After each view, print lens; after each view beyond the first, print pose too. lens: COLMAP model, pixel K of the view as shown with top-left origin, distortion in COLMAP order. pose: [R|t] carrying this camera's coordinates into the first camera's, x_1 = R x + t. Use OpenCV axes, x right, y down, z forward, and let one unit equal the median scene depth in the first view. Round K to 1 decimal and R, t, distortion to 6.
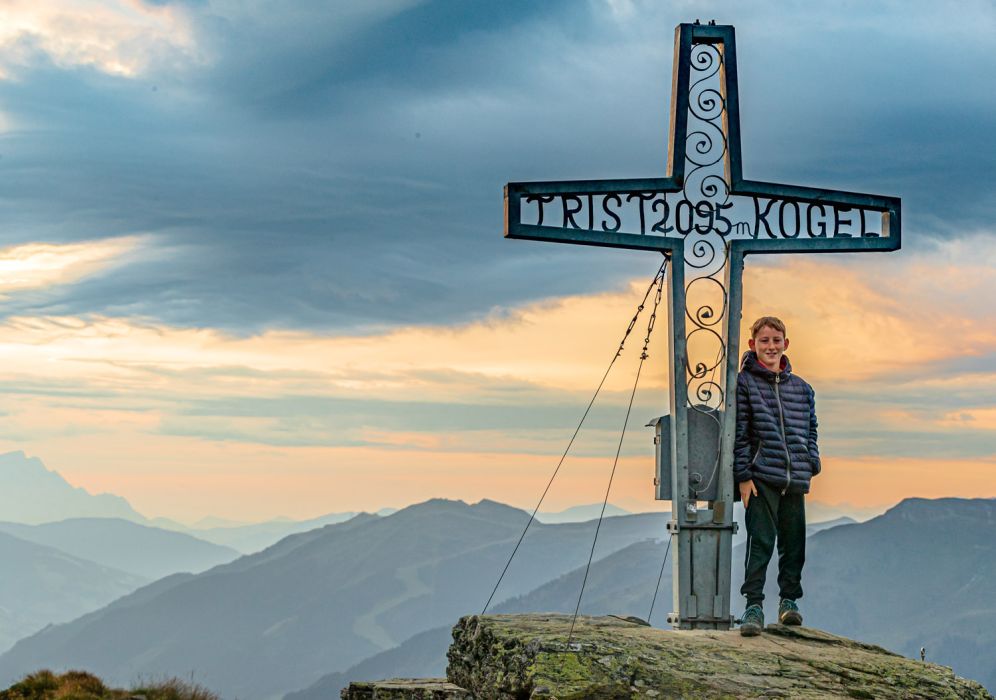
lens RADIAL K [[2500.7, 0, 499.3], [0, 2500.7, 321.0], [0, 0, 1]] dist [-0.048214, -0.232028]
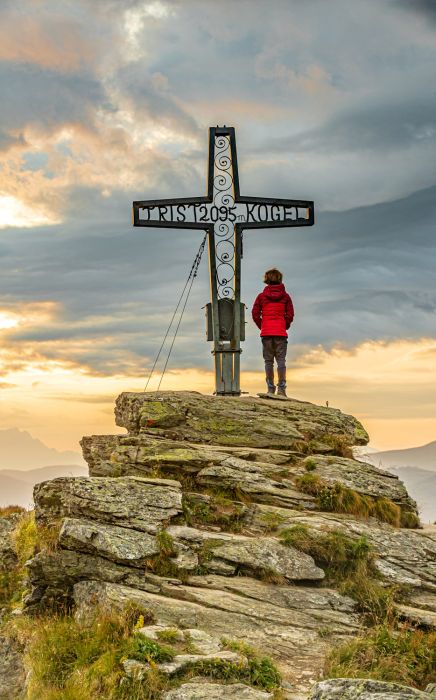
lens RADIAL K [[1492.2, 0, 220.7], [0, 1492.2, 319.8], [0, 0, 1]] dist [0.055109, -0.157942]
pose [[0.997750, -0.042240, -0.052074, 0.144901], [0.041446, 0.999009, -0.016243, 0.074781], [0.052708, 0.014048, 0.998511, -0.328409]]
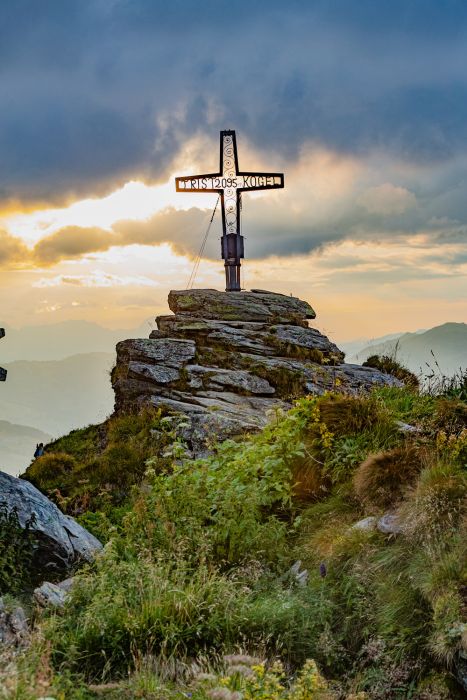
lens RADIAL K [[1425.7, 0, 234.3], [0, 1425.7, 348.9], [0, 0, 1]] dist [0.029735, -0.076962]
pose [[0.982345, -0.052490, -0.179565, 0.459701], [0.067505, 0.994622, 0.078555, 0.038761], [0.174476, -0.089289, 0.980605, -1.115320]]
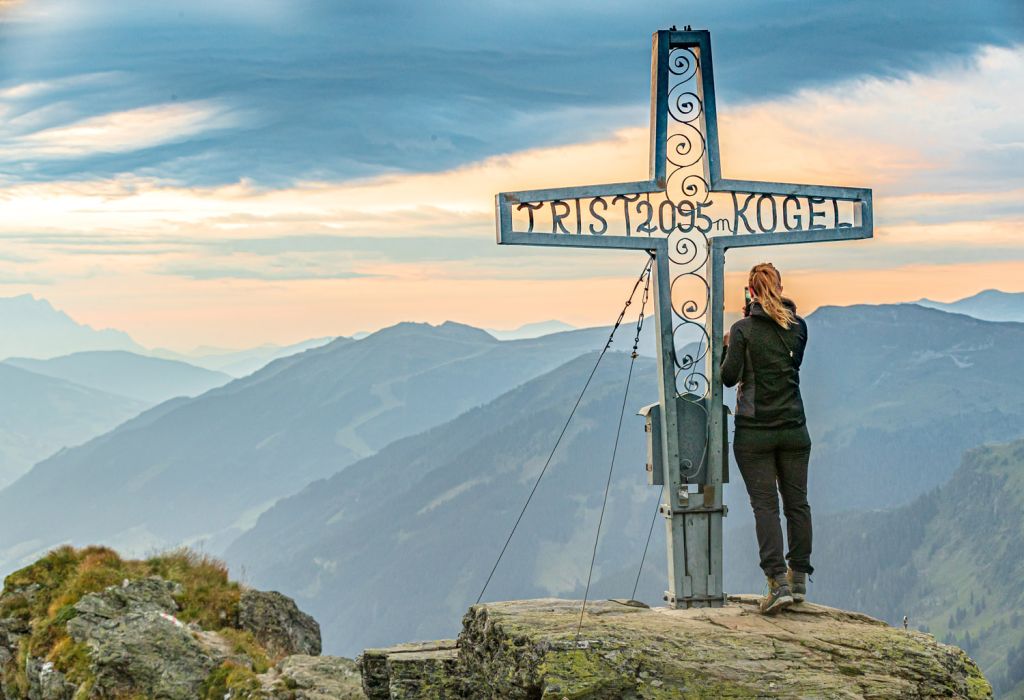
lens RADIAL K [[2220.6, 0, 512.8], [0, 2220.6, 326.3], [0, 0, 1]] dist [0.083140, -0.385317]
pose [[0.999000, -0.037958, 0.023639, -0.014651], [0.036076, 0.996492, 0.075517, -0.068532], [-0.026422, -0.074588, 0.996864, 0.066627]]
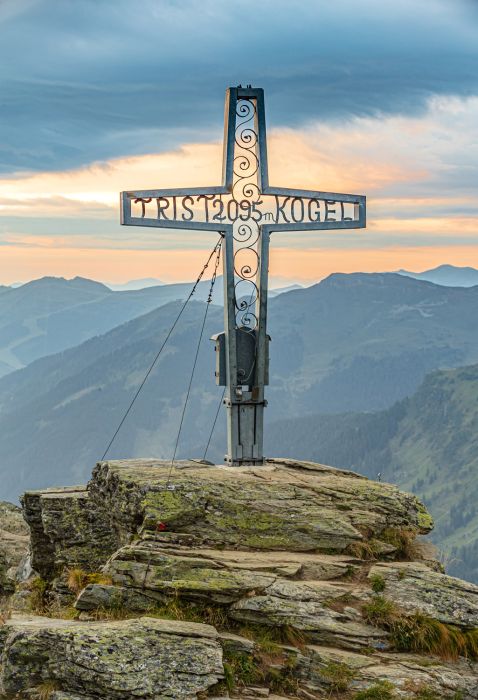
lens RADIAL K [[1522.0, 0, 239.0], [0, 1522.0, 322.0], [0, 0, 1]] dist [0.080370, -0.242190]
pose [[0.994913, -0.014967, 0.099623, -0.020398], [0.004686, 0.994707, 0.102647, -0.070454], [-0.100632, -0.101658, 0.989717, 0.025282]]
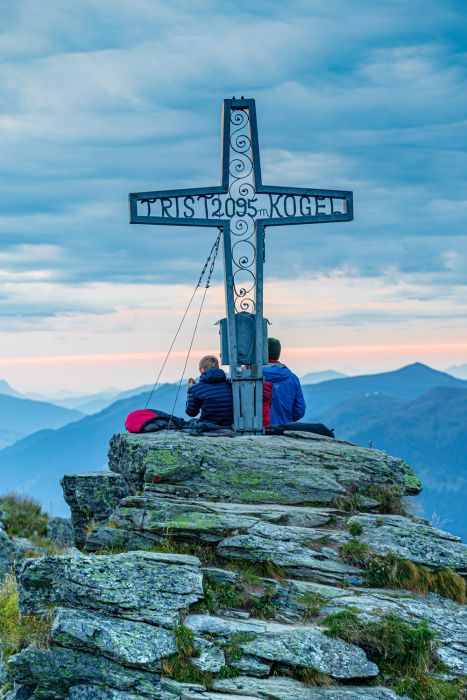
lens RADIAL K [[1703.0, 0, 232.5], [0, 1703.0, 334.6], [0, 0, 1]] dist [0.017619, -0.640136]
pose [[0.998977, -0.042478, -0.015532, 0.090842], [0.043199, 0.997840, 0.049486, -0.010977], [0.013397, -0.050106, 0.998654, -0.225931]]
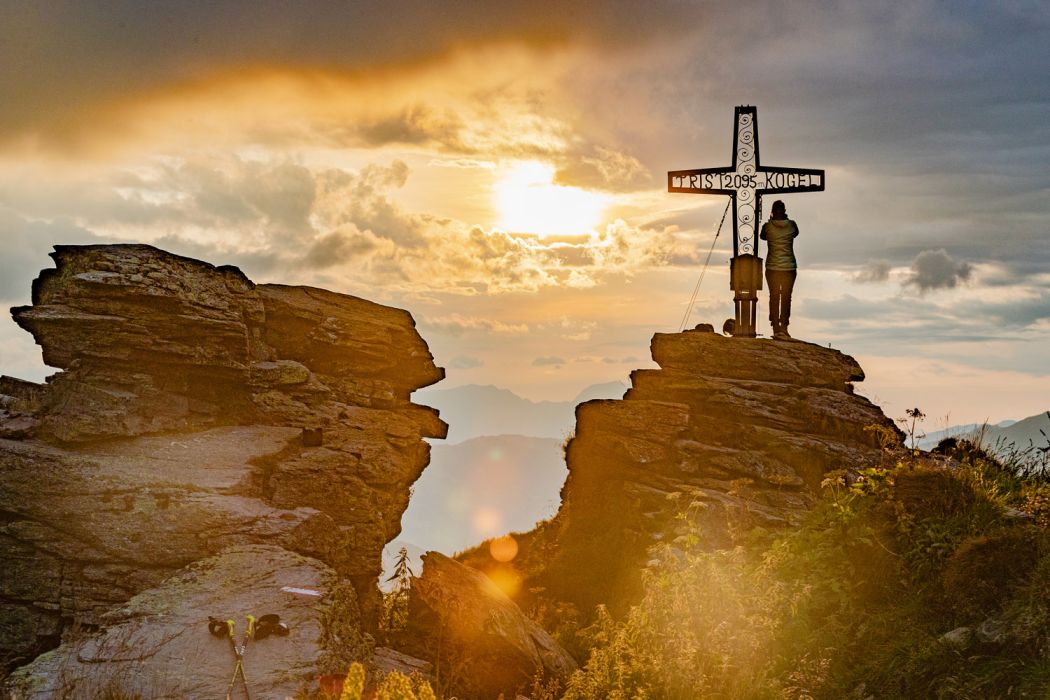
lens RADIAL K [[2155.5, 0, 524.2], [0, 2155.5, 325.5], [0, 0, 1]] dist [0.015572, -0.014027]
pose [[0.963862, -0.025842, -0.265147, 0.451258], [0.033275, 0.999168, 0.023577, 0.048120], [0.264317, -0.031548, 0.963920, -1.229700]]
